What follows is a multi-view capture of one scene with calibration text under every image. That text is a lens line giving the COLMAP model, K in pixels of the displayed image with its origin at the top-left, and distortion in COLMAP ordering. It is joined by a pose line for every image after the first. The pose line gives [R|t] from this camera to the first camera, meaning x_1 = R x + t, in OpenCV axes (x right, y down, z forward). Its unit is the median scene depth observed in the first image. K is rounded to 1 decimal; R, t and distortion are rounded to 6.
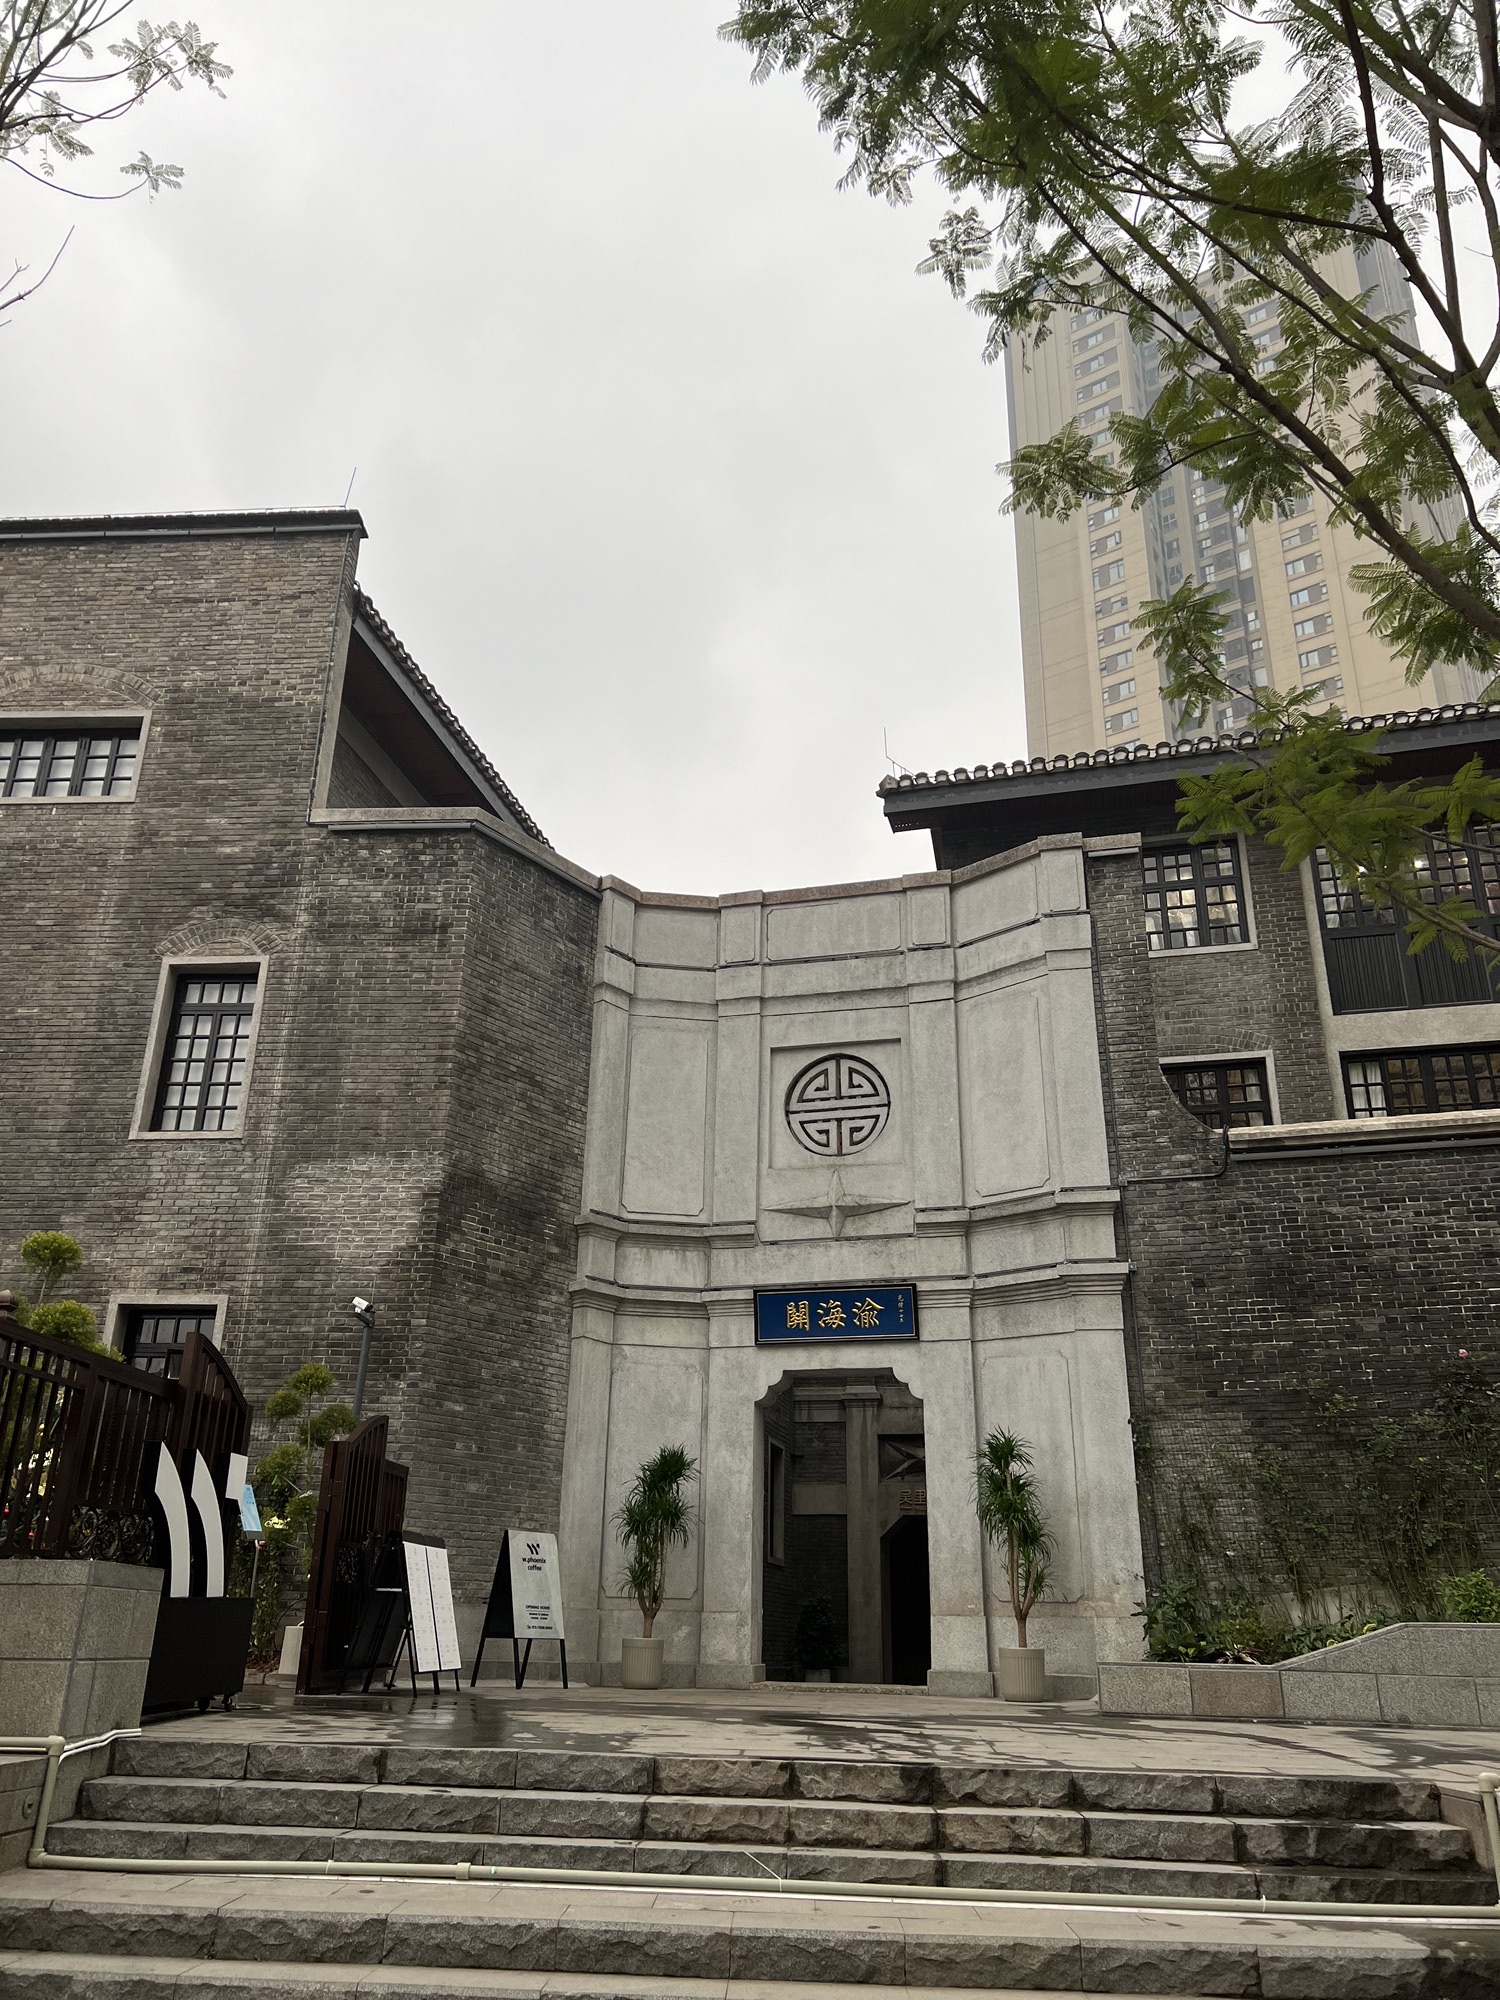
lens RADIAL K [[1495.3, 0, 750.0], [0, 1495.3, 1000.0], [0, 0, 1]] dist [0.114546, -0.176340]
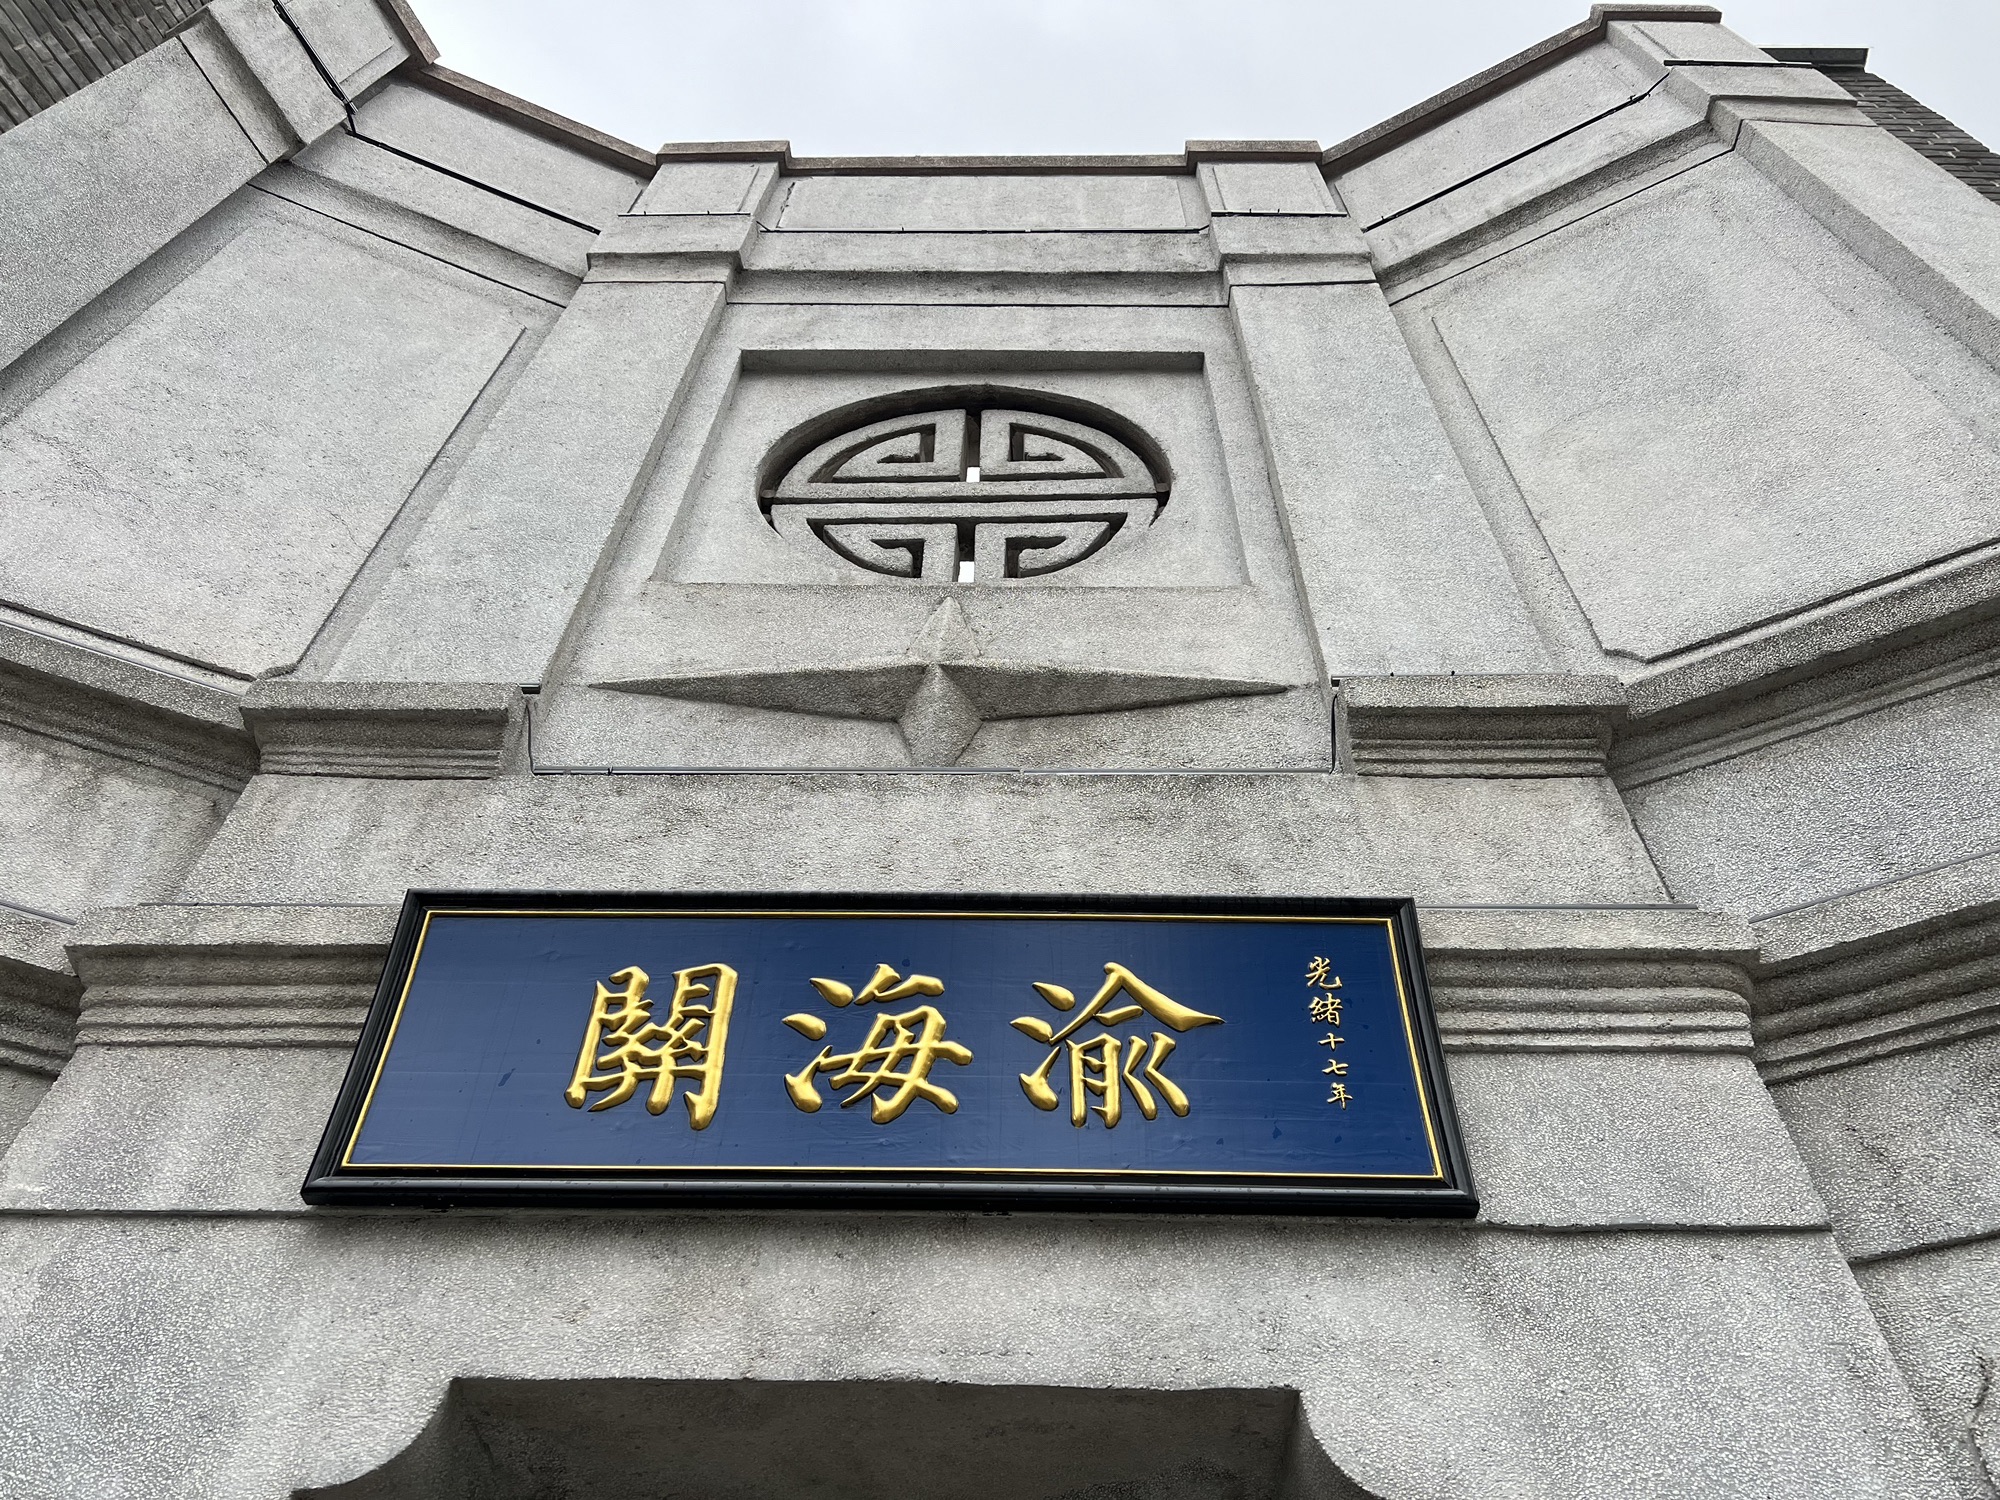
lens RADIAL K [[1519.8, 0, 1000.0], [0, 1519.8, 750.0], [0, 0, 1]] dist [0.184700, -0.210299]
pose [[0.974169, 0.183480, 0.131646, 0.041195], [-0.097302, 0.867118, -0.488507, 0.265113], [-0.203784, 0.463079, 0.862572, 0.863572]]
